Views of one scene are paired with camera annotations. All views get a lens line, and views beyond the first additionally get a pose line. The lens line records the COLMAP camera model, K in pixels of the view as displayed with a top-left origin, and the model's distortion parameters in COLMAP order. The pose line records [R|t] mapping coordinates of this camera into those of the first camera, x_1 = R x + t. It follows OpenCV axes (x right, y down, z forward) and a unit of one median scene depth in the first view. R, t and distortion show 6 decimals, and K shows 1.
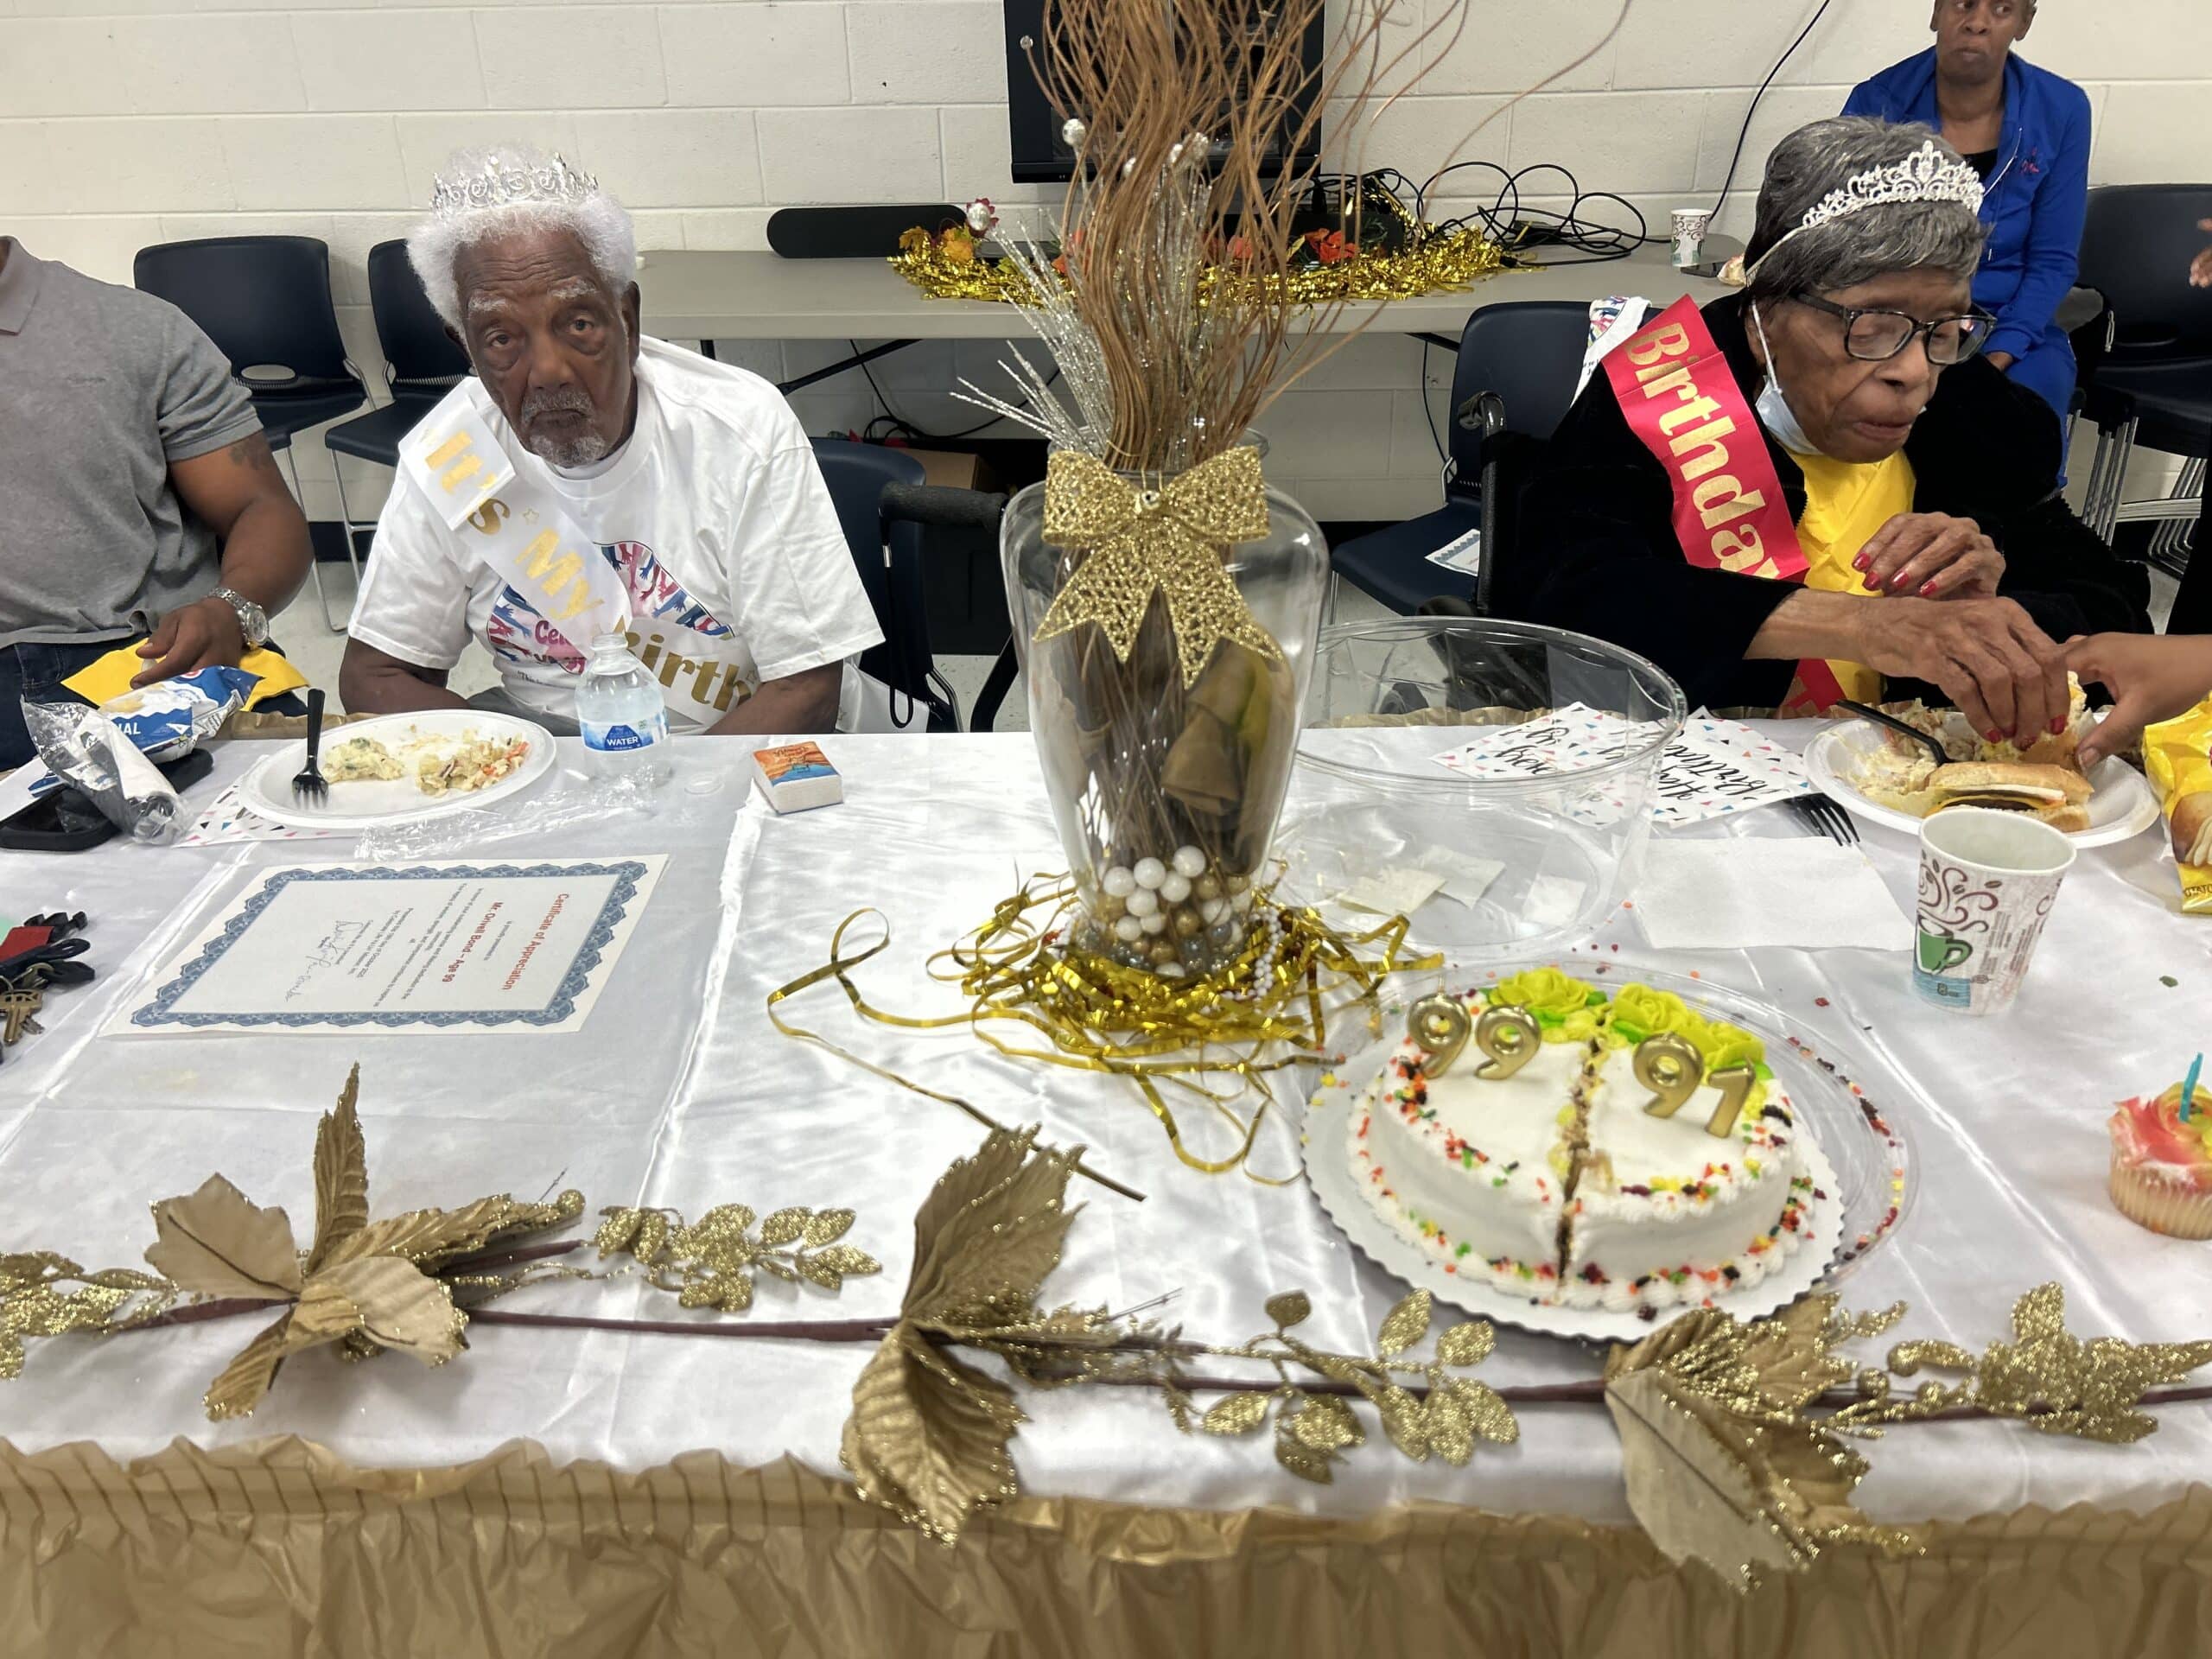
lens RADIAL K [[1659.2, 0, 1106.0], [0, 1659.2, 829.5], [0, 0, 1]] dist [-0.005999, -0.009734]
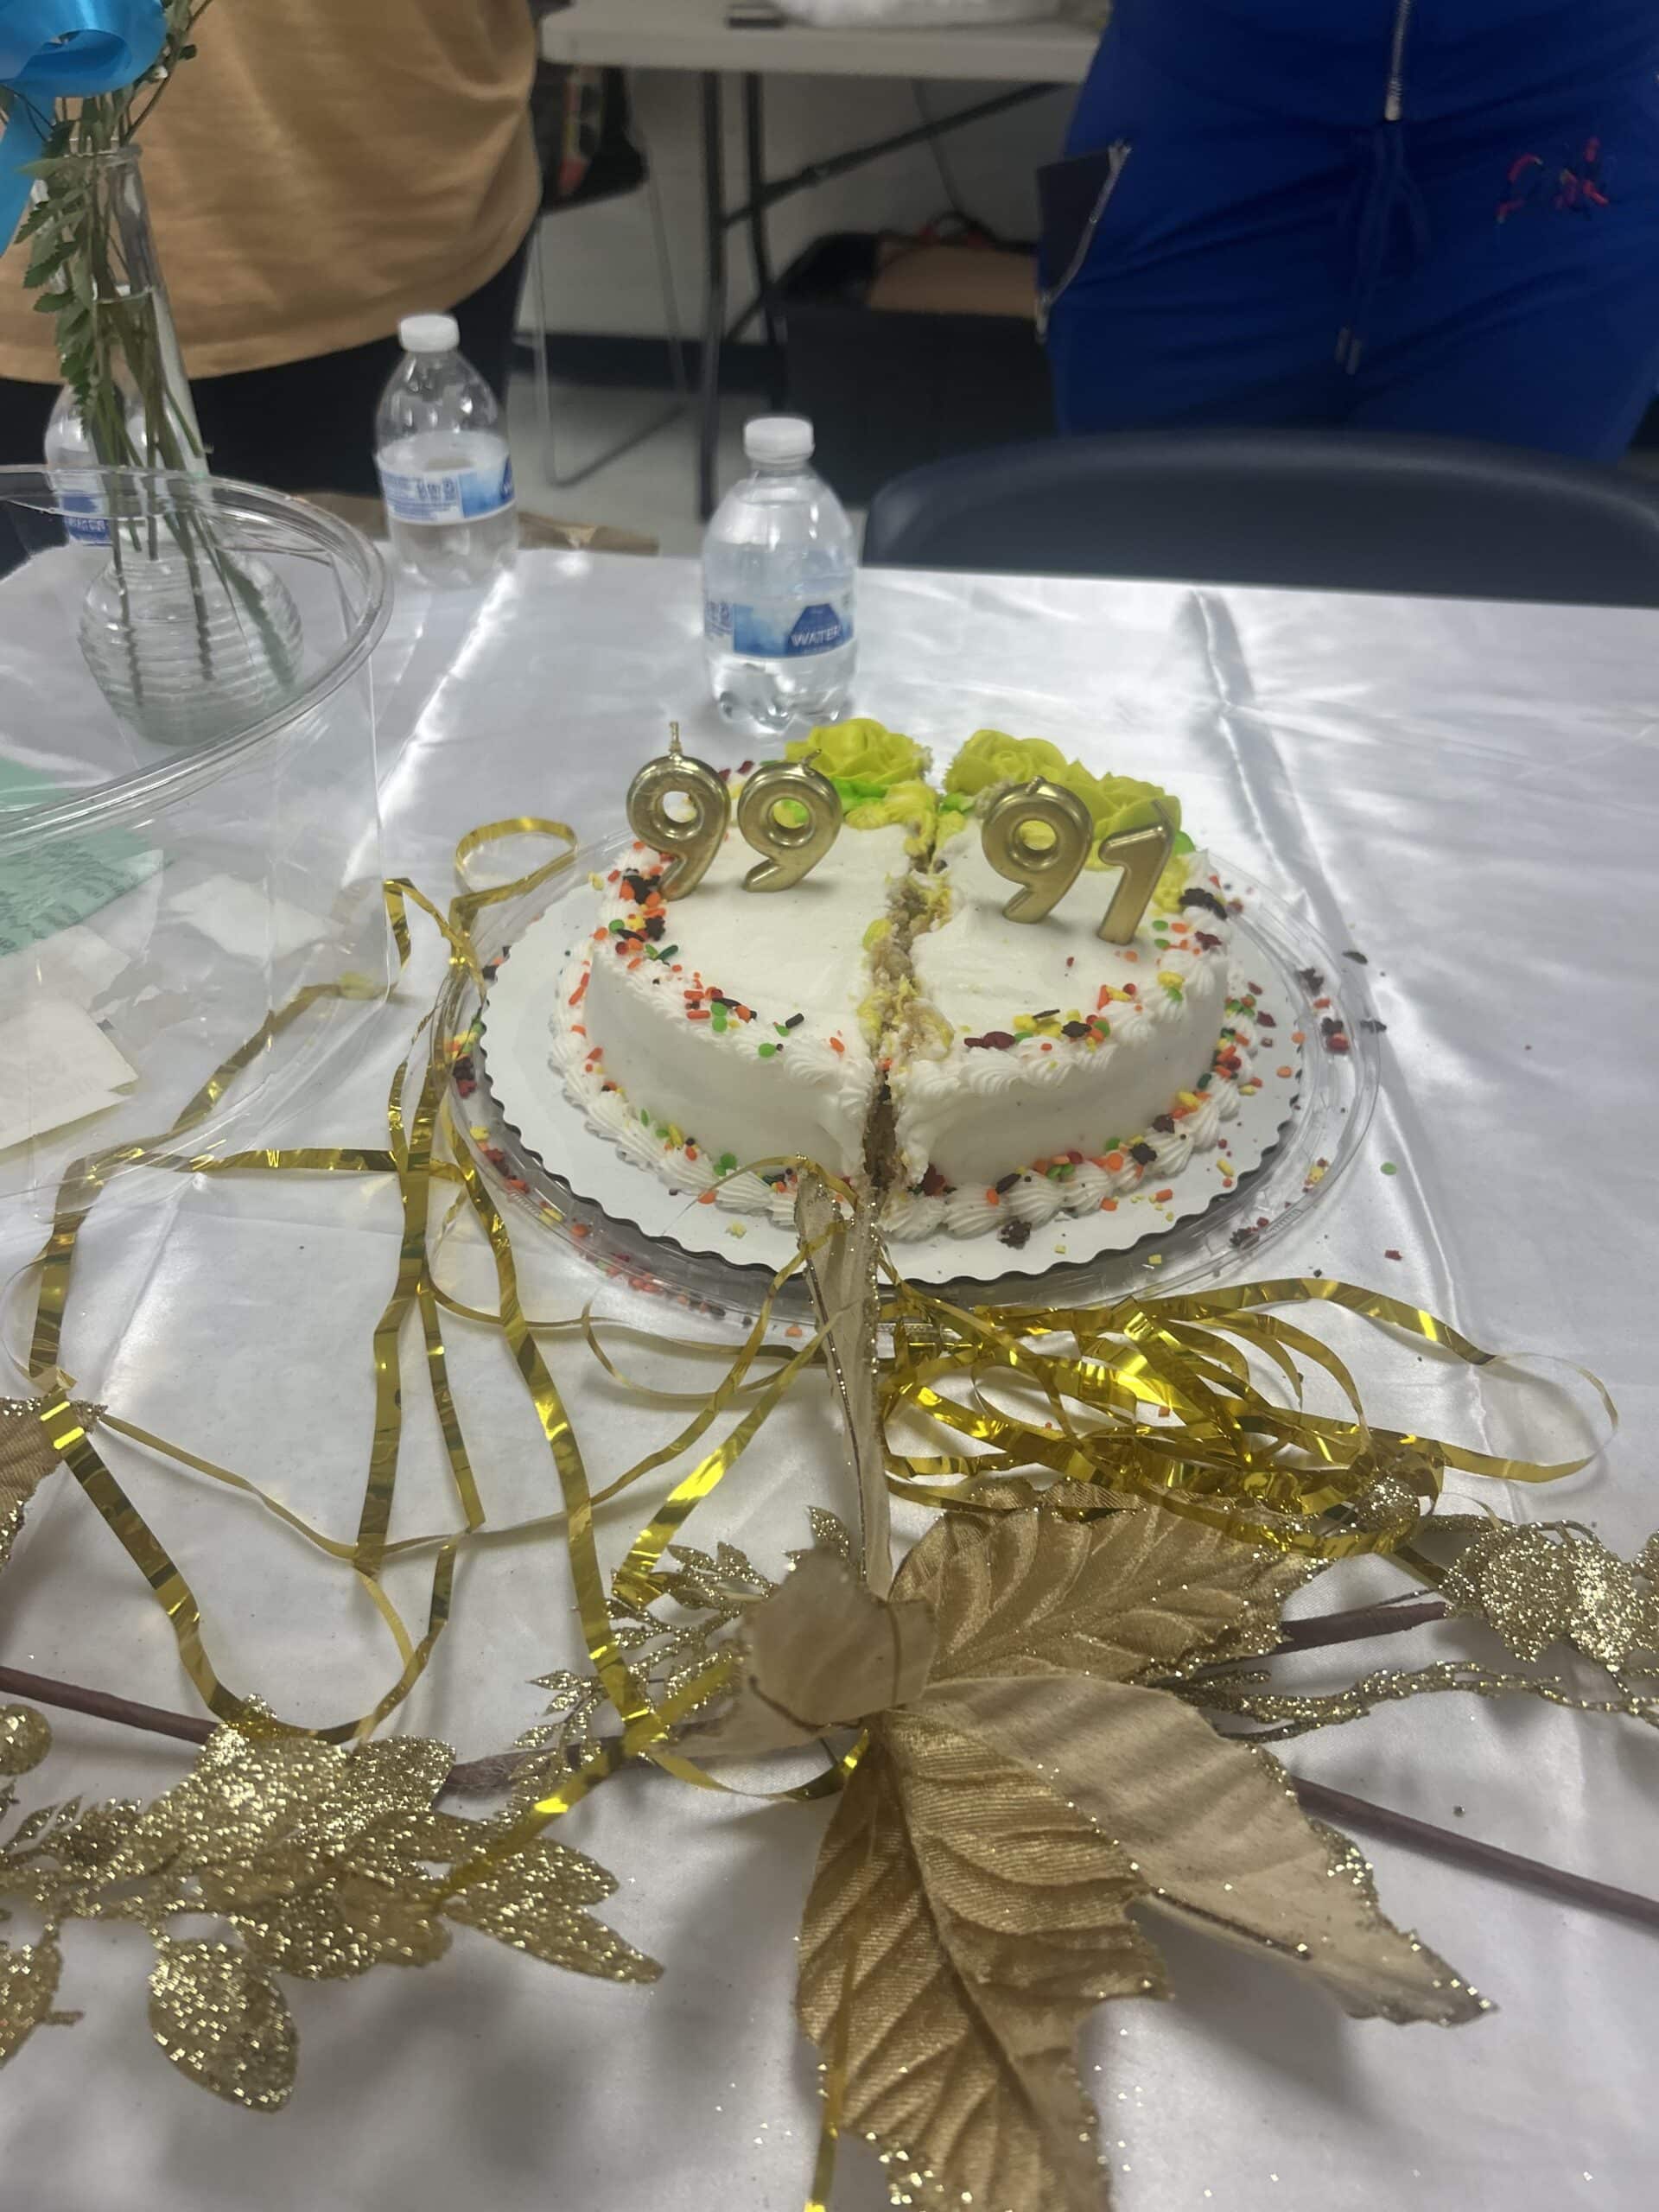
lens RADIAL K [[1659.2, 0, 829.5], [0, 1659.2, 1106.0], [0, 0, 1]] dist [-0.005999, -0.009734]
pose [[0.978431, -0.107979, 0.176107, 0.143157], [0.066010, 0.971241, 0.228765, 0.092509], [-0.195745, -0.212206, 0.957420, 0.399593]]
